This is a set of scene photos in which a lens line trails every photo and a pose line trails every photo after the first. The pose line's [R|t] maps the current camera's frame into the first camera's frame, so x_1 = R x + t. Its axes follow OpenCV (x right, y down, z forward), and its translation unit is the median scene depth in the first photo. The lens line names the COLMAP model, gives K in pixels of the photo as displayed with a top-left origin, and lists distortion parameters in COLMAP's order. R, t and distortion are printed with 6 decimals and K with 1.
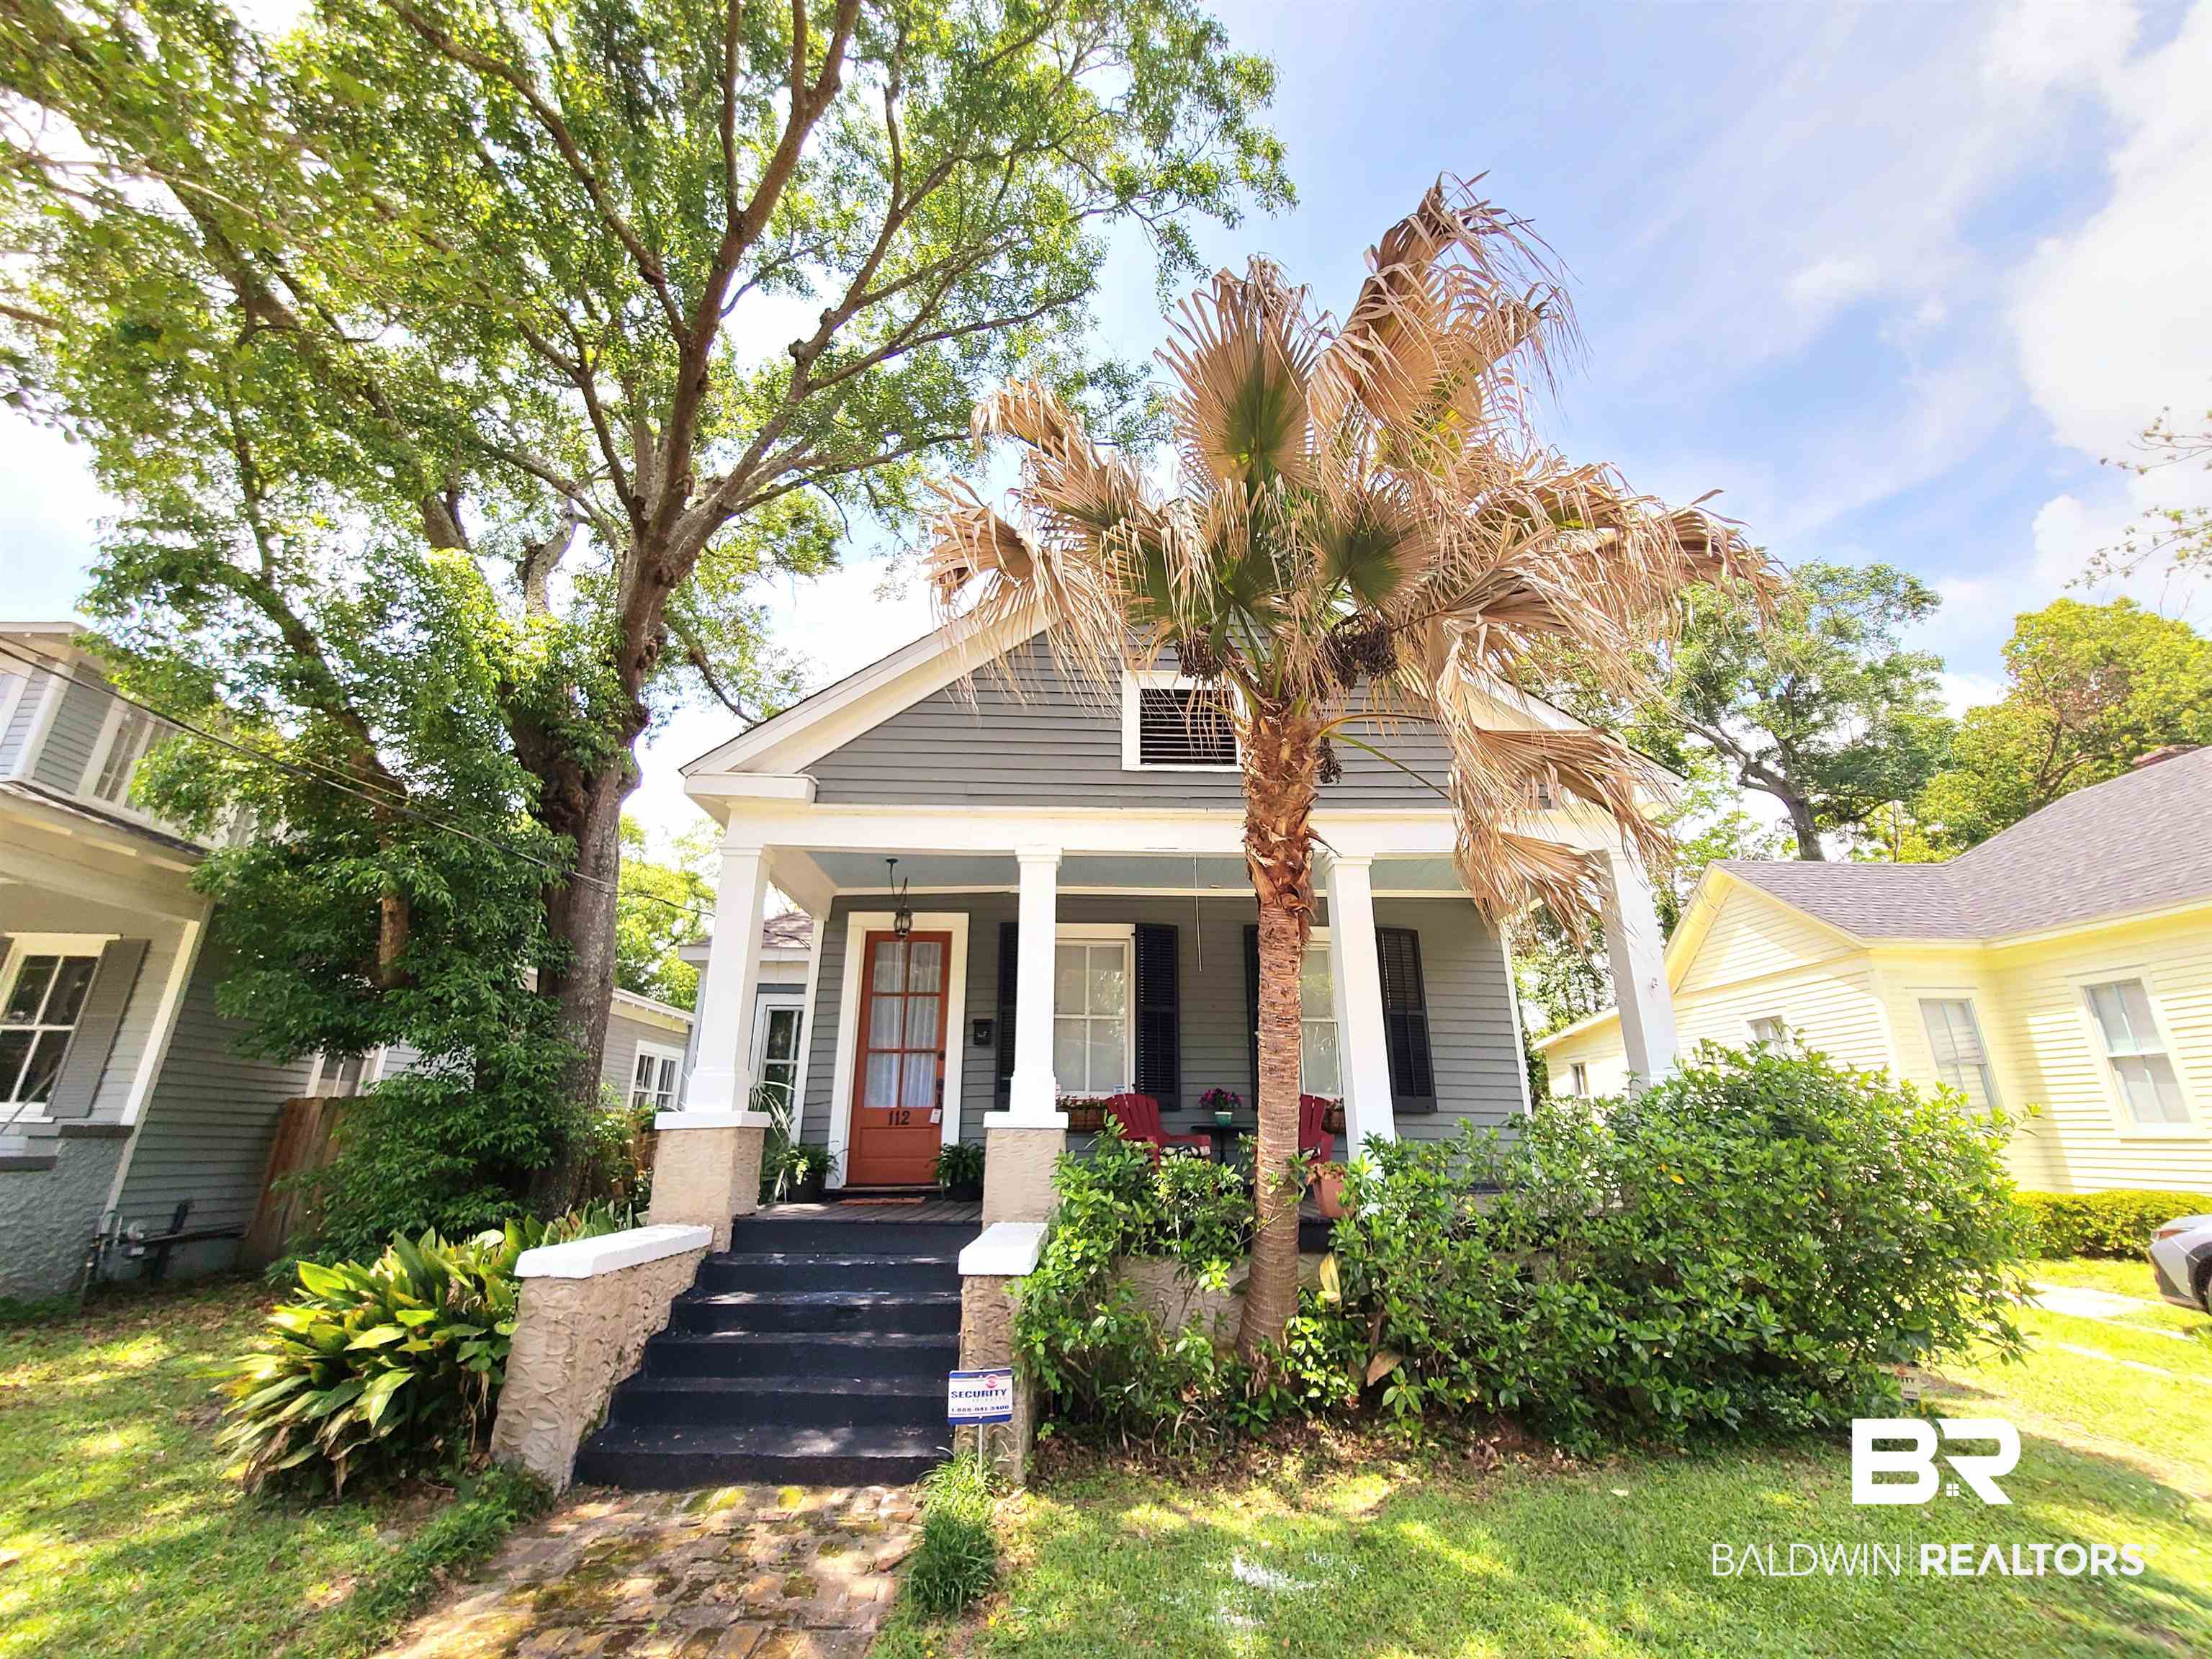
lens RADIAL K [[904.5, 0, 1098.4], [0, 904.5, 837.1], [0, 0, 1]] dist [-0.001201, 0.000077]
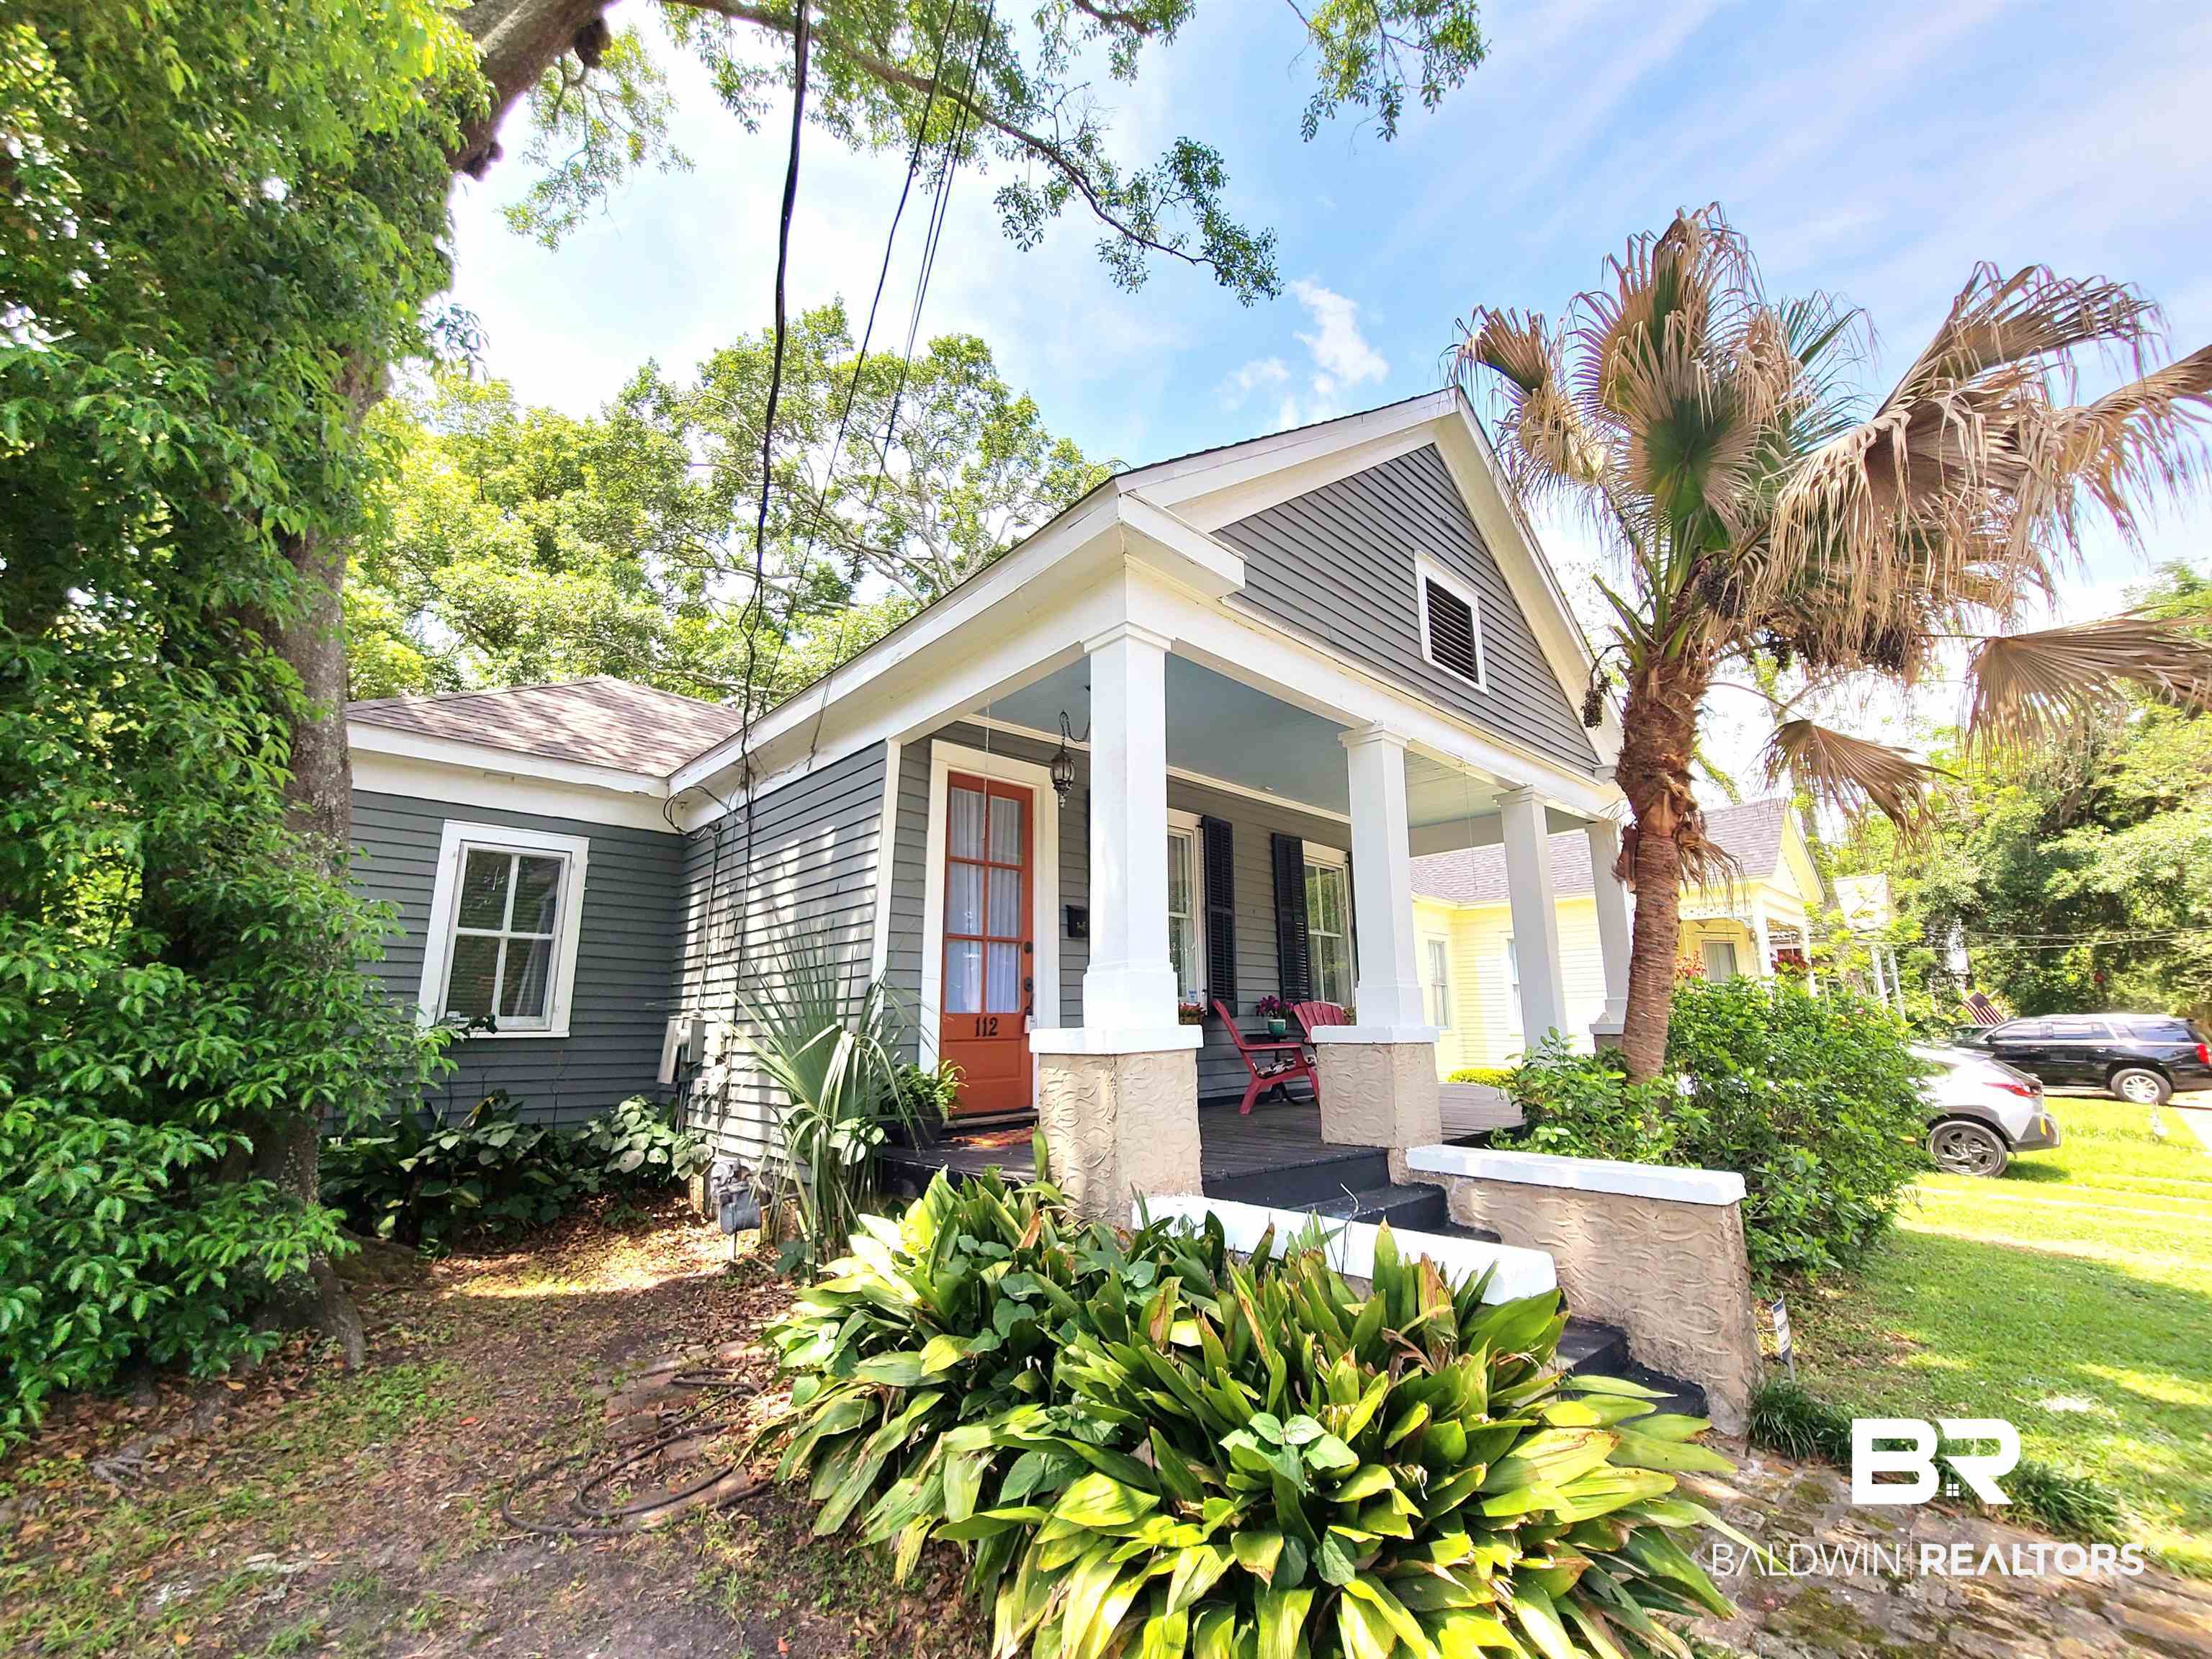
lens RADIAL K [[904.5, 0, 1098.4], [0, 904.5, 837.1], [0, 0, 1]] dist [-0.001201, 0.000077]
pose [[0.762171, 0.130619, 0.634061, -0.781062], [-0.205334, 0.977637, 0.045424, 0.127568], [-0.613948, -0.164816, 0.771948, 0.480623]]
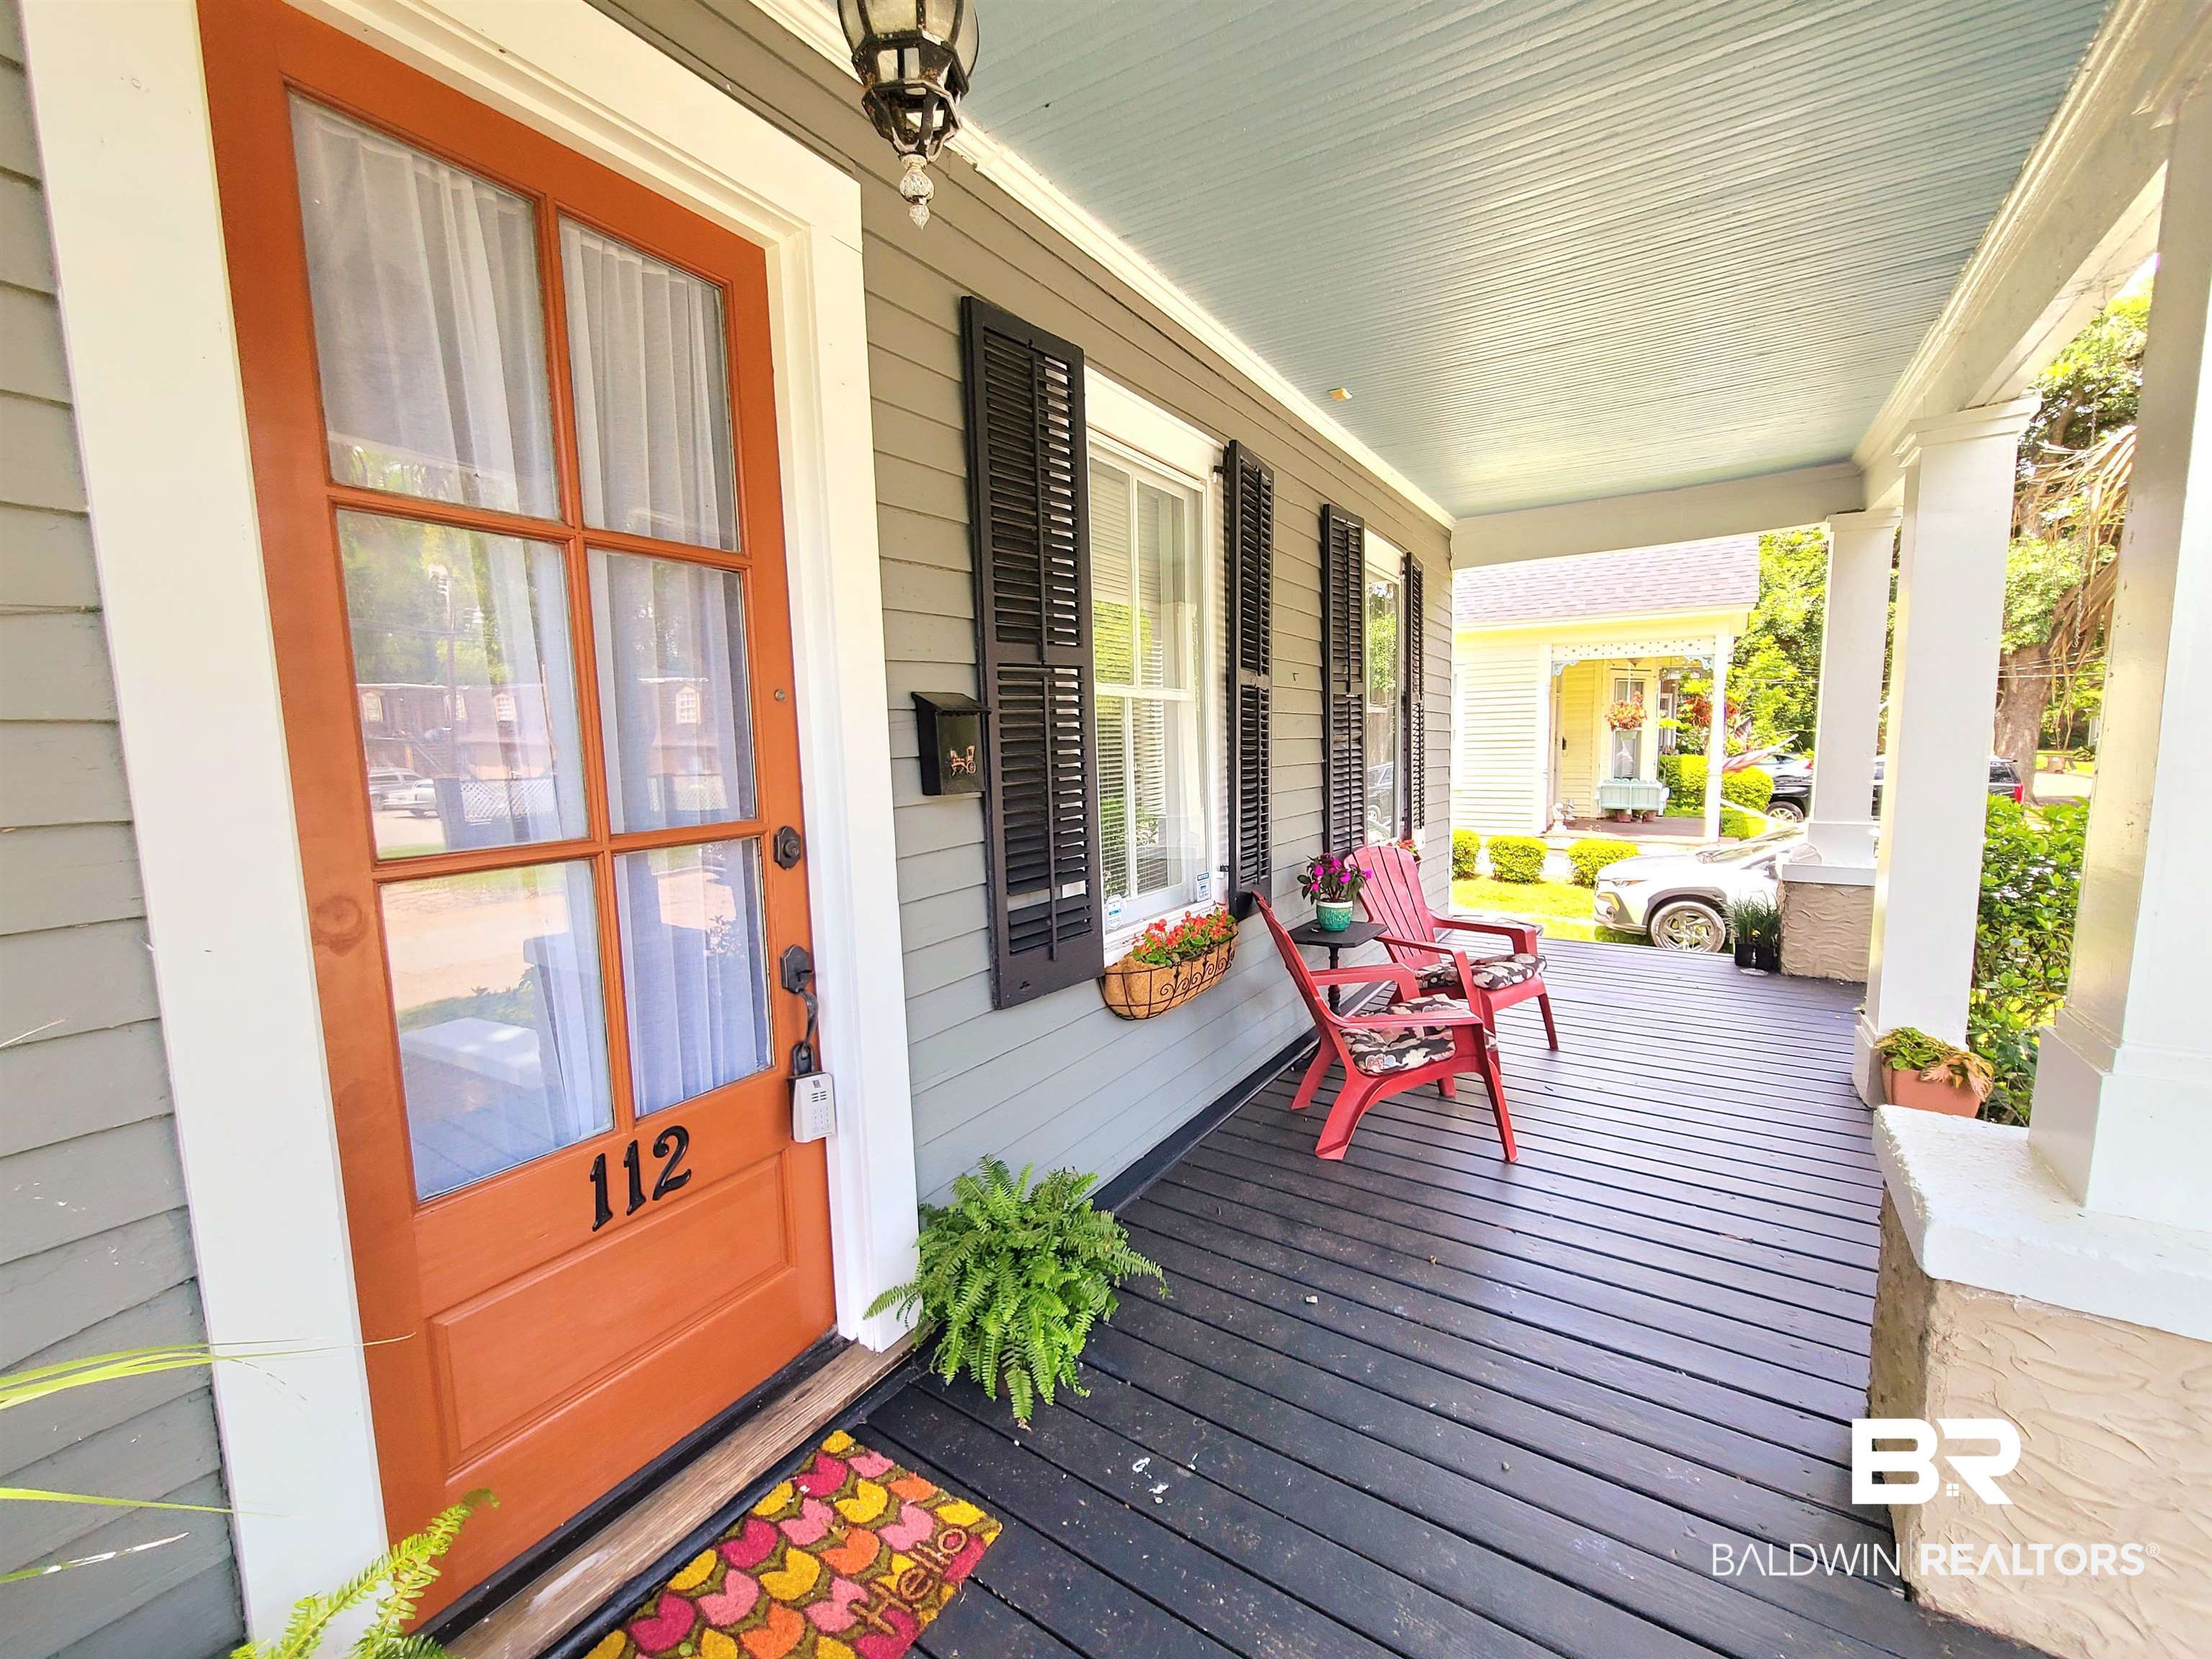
lens RADIAL K [[857.7, 0, 1106.0], [0, 857.7, 829.5], [0, 0, 1]] dist [0.001234, 0.000701]
pose [[0.566935, -0.105702, 0.816953, -0.374213], [-0.247468, 0.924071, 0.291295, 0.194900], [-0.785712, -0.367315, 0.497730, 1.040800]]
